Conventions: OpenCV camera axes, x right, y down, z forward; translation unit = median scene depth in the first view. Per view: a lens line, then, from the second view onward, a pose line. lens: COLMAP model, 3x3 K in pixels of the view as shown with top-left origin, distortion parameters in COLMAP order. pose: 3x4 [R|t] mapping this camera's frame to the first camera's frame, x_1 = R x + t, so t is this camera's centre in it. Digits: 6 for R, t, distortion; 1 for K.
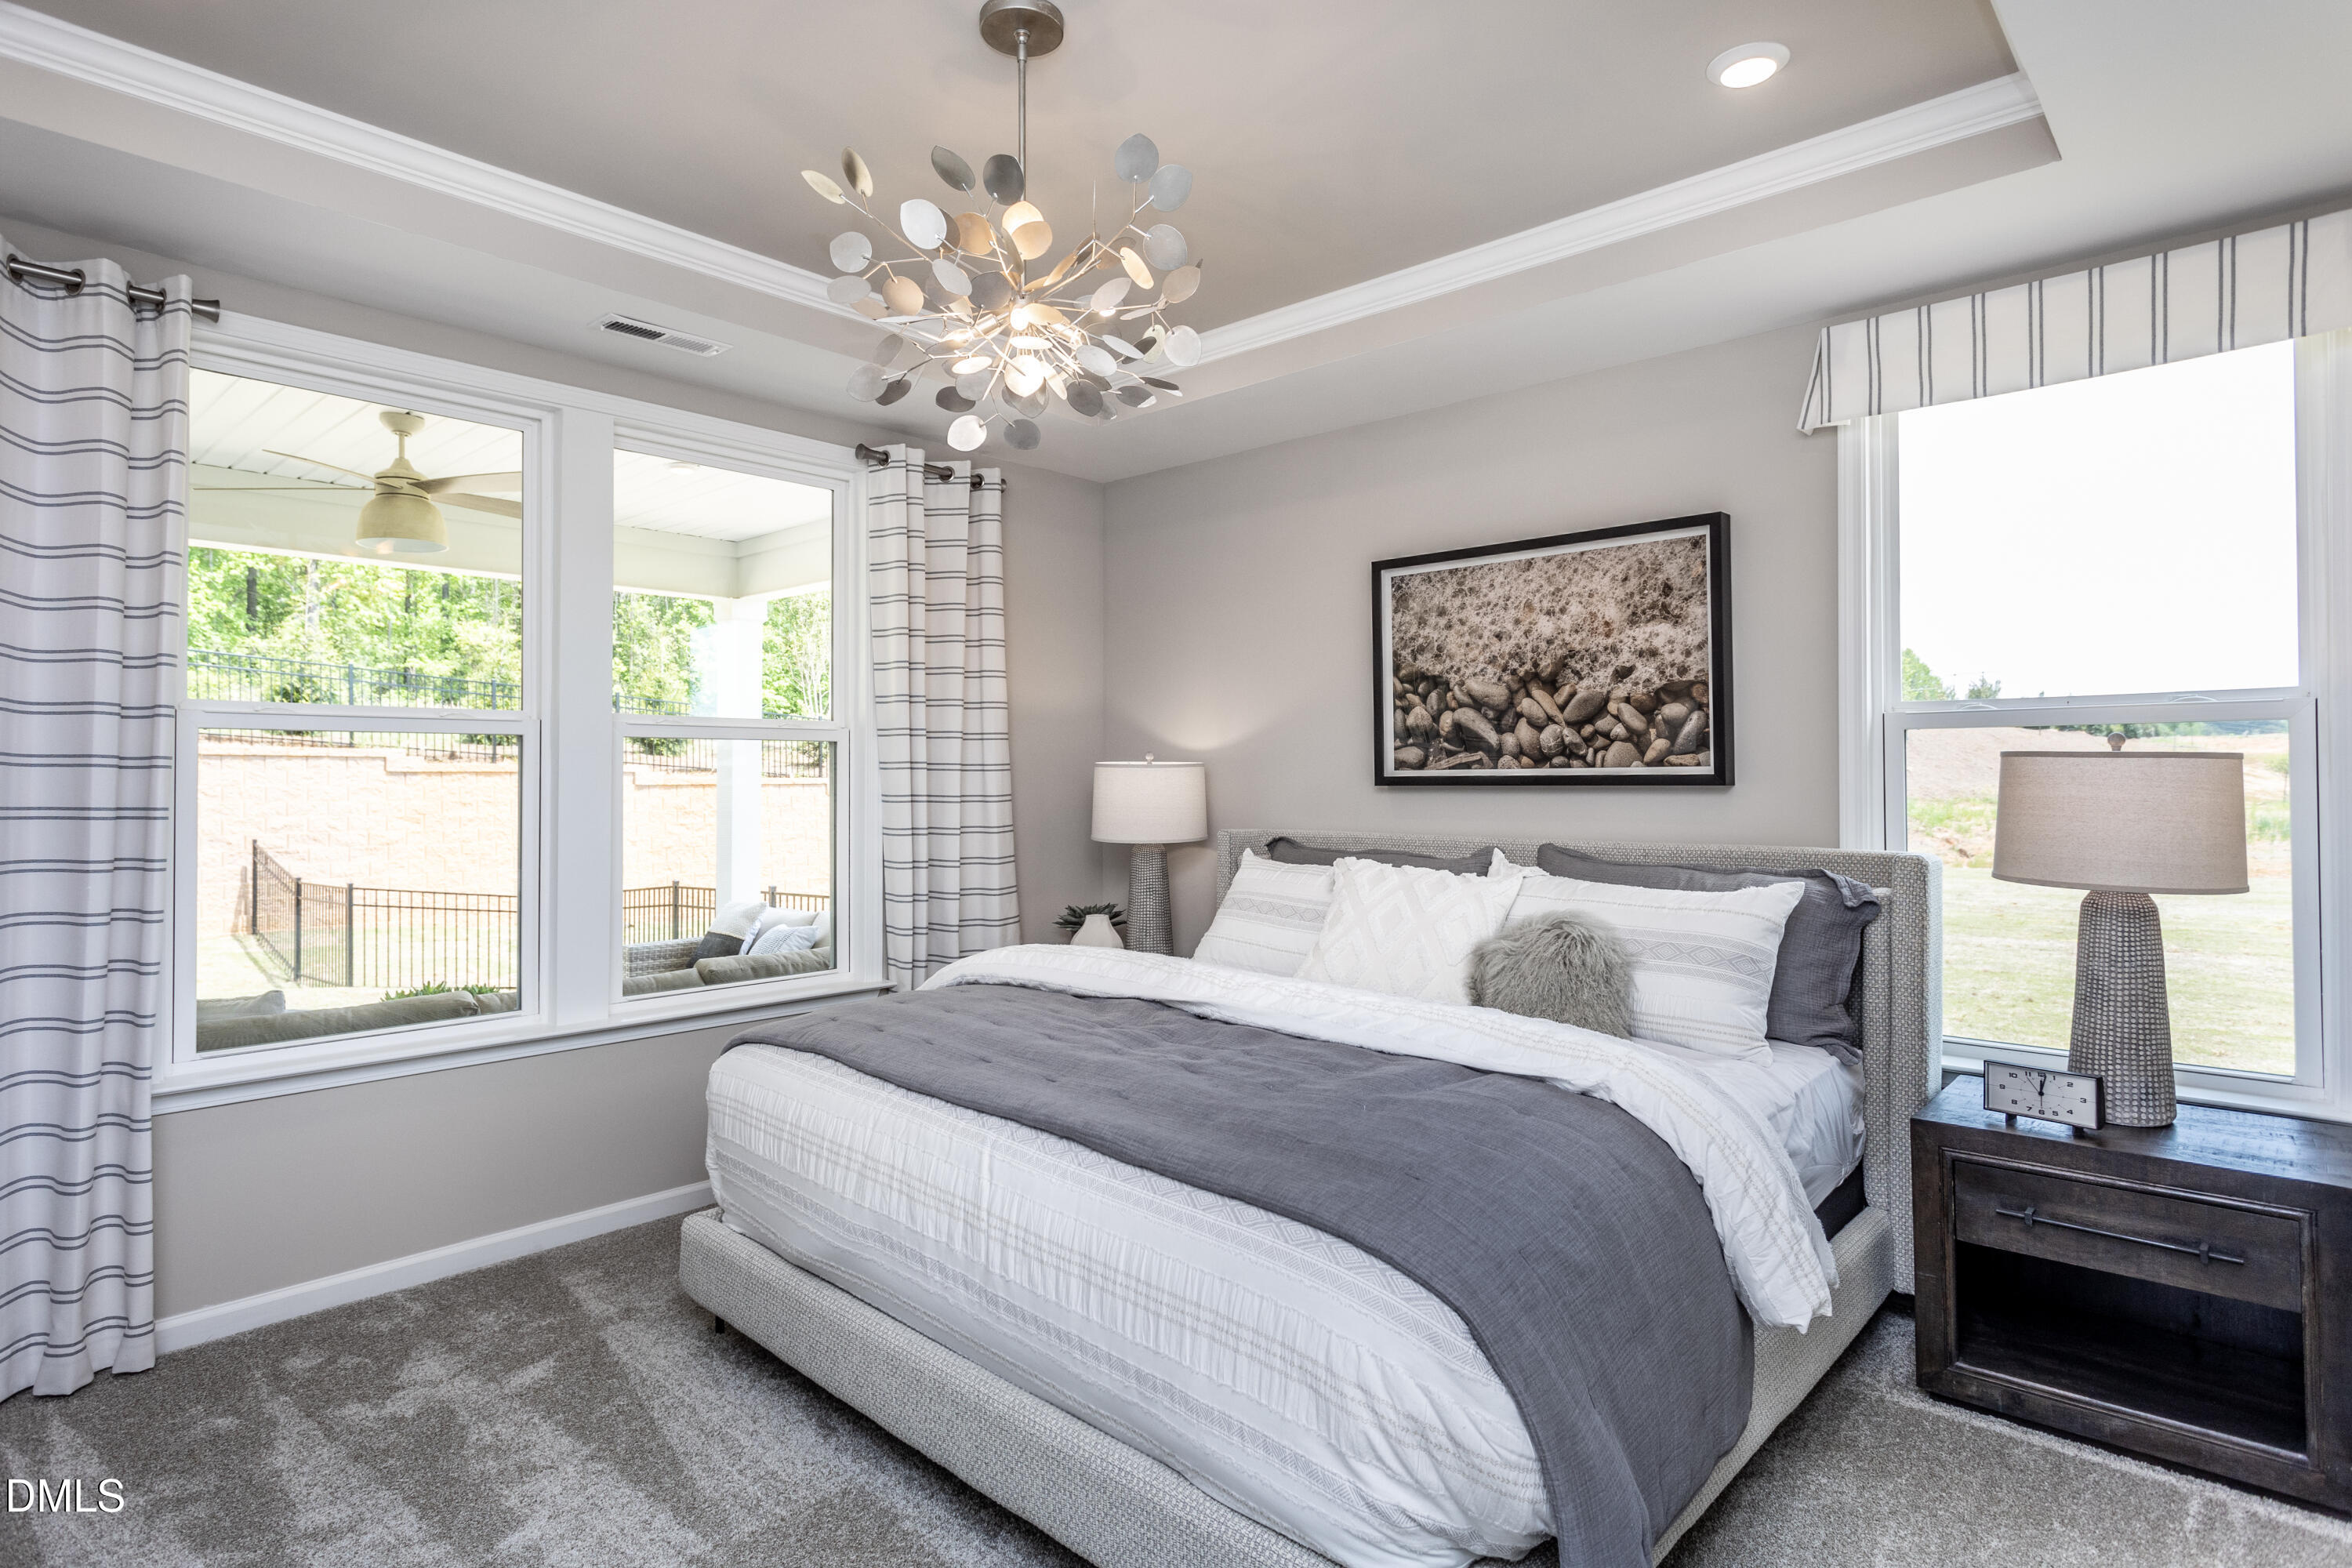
lens RADIAL K [[1227.4, 0, 1176.0], [0, 1227.4, 784.0], [0, 0, 1]] dist [-0.000291, 0.000548]
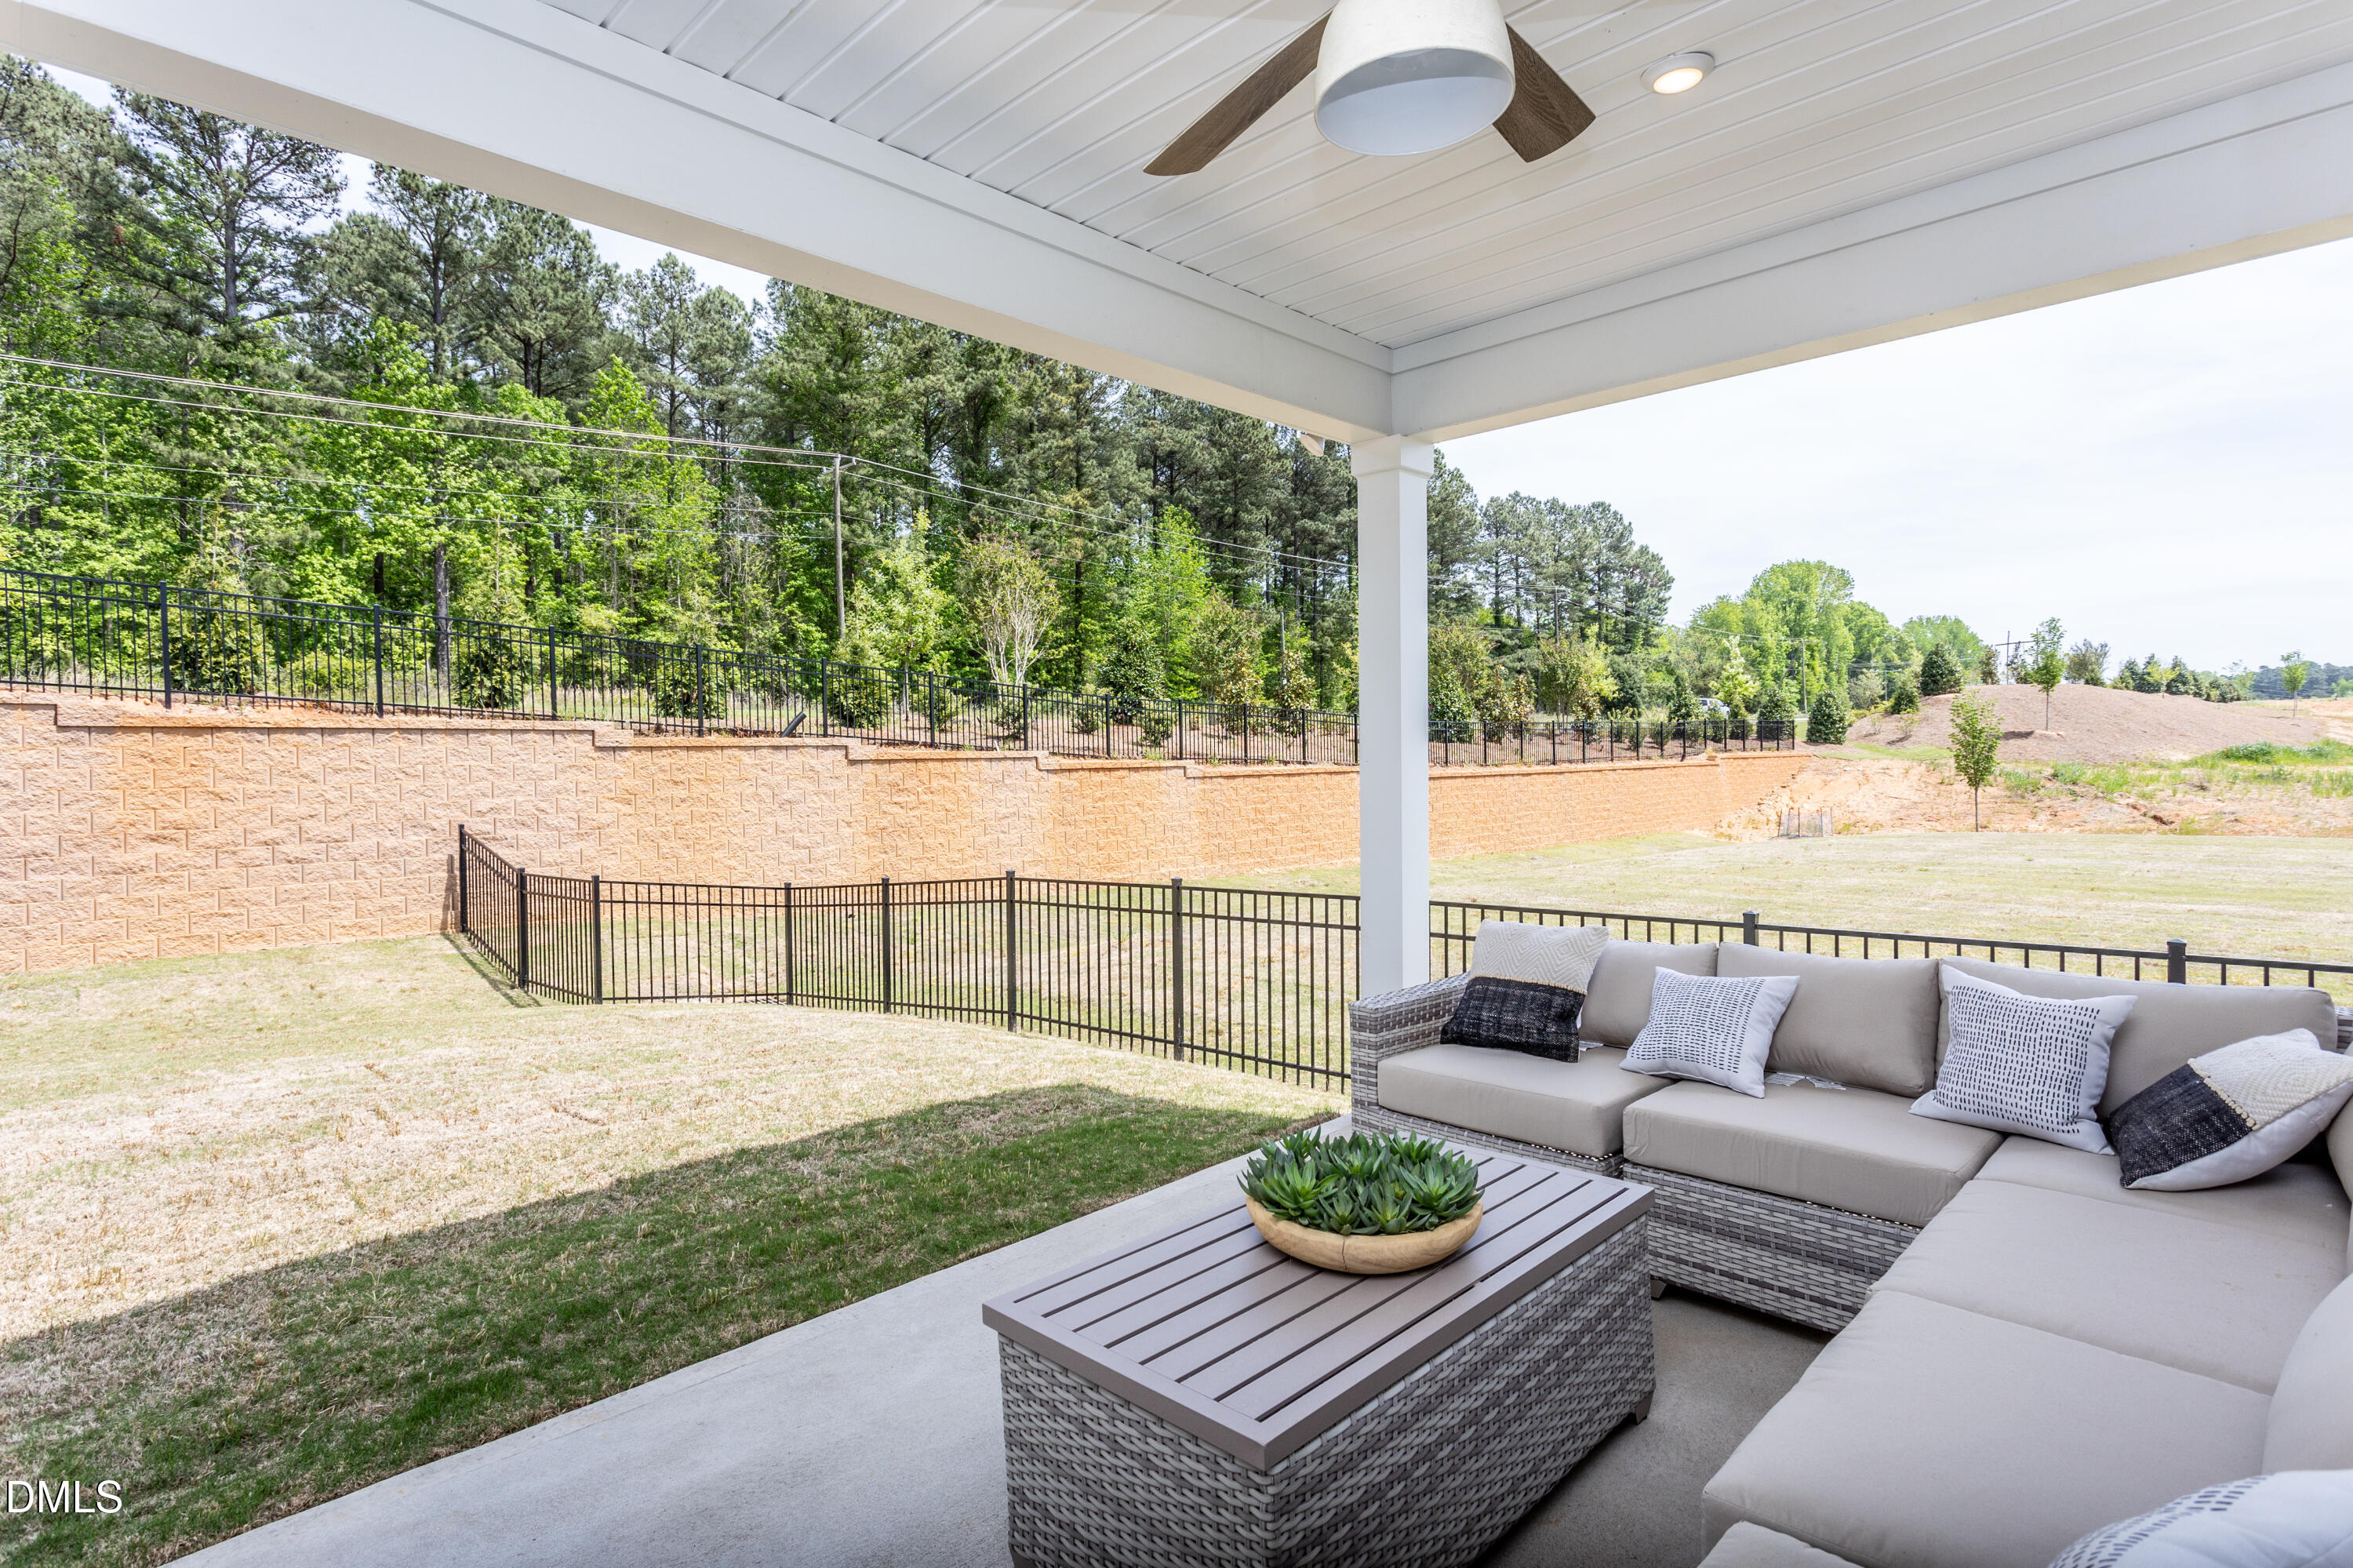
lens RADIAL K [[1184.7, 0, 1176.5], [0, 1184.7, 784.0], [0, 0, 1]] dist [0.001111, 0.000255]
pose [[0.998996, -0.011822, -0.043201, -0.190856], [0.012620, 0.999754, 0.018234, 0.006763], [0.042975, -0.018761, 0.998900, 0.164447]]
